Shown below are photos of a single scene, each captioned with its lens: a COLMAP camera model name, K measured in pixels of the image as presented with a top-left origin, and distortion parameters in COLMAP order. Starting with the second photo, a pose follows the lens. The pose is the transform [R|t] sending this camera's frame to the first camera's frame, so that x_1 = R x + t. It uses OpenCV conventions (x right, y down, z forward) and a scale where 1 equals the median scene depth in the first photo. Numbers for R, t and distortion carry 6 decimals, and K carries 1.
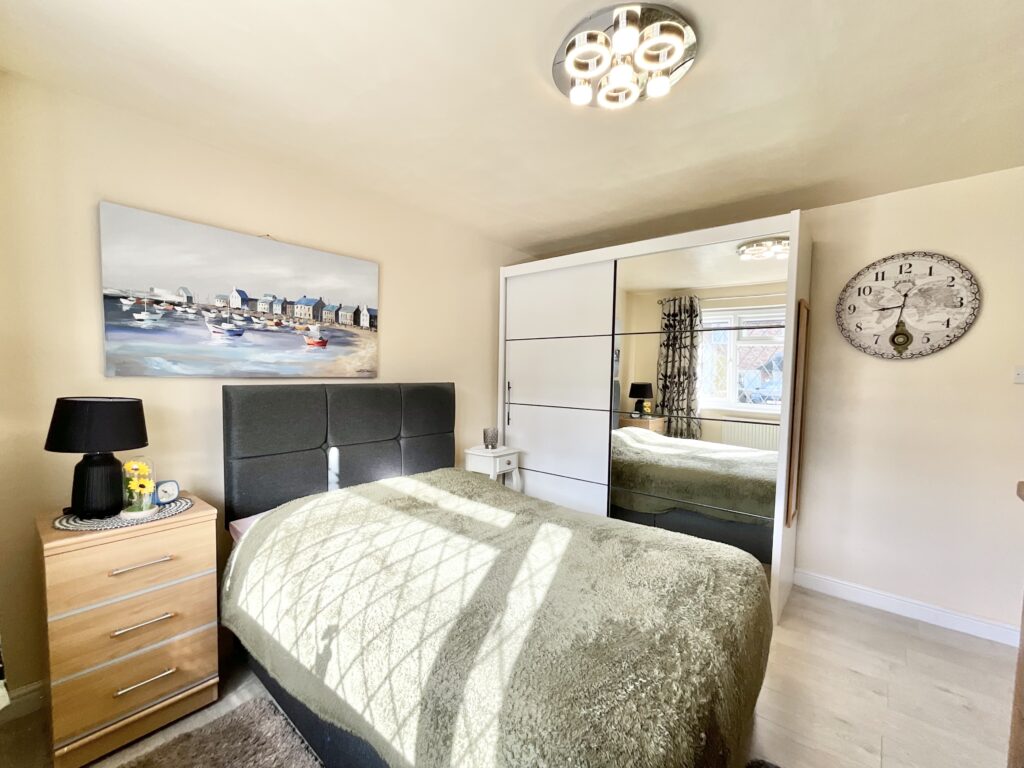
lens RADIAL K [[415.4, 0, 518.2], [0, 415.4, 391.3], [0, 0, 1]] dist [-0.000438, 0.000793]
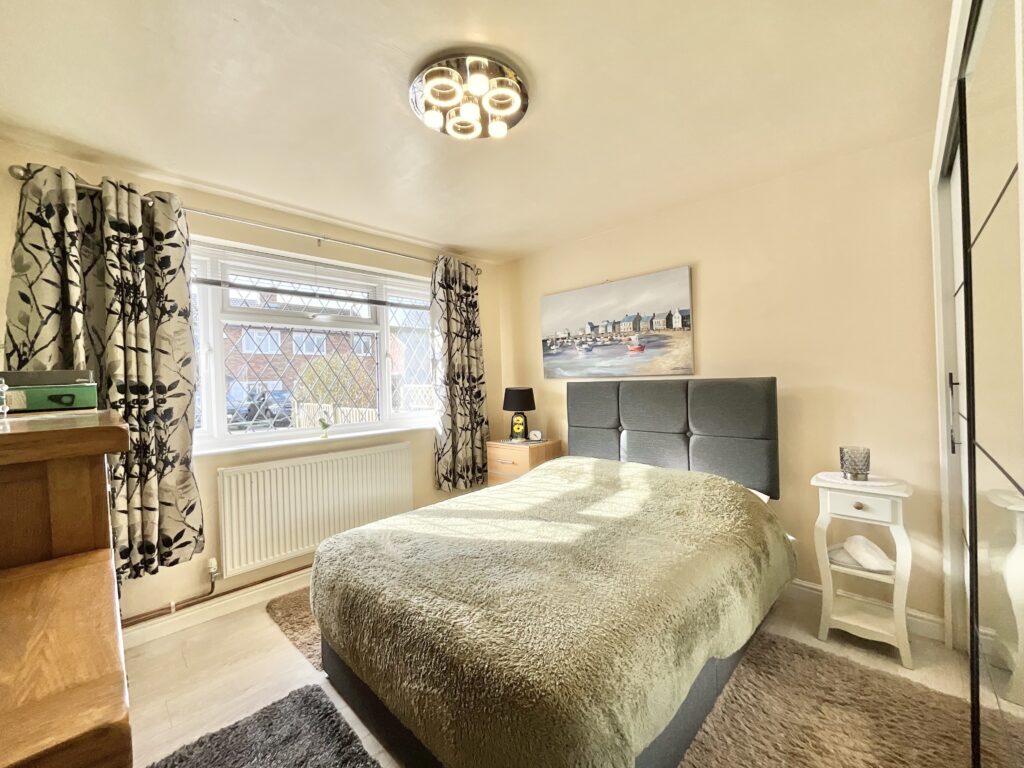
lens RADIAL K [[415.4, 0, 518.1], [0, 415.4, 380.9], [0, 0, 1]] dist [-0.000438, 0.000793]
pose [[-0.051529, -0.014480, -0.998567, 0.869035], [-0.016278, 0.999774, -0.013657, 0.006502], [0.998539, 0.015551, -0.051753, 0.754442]]
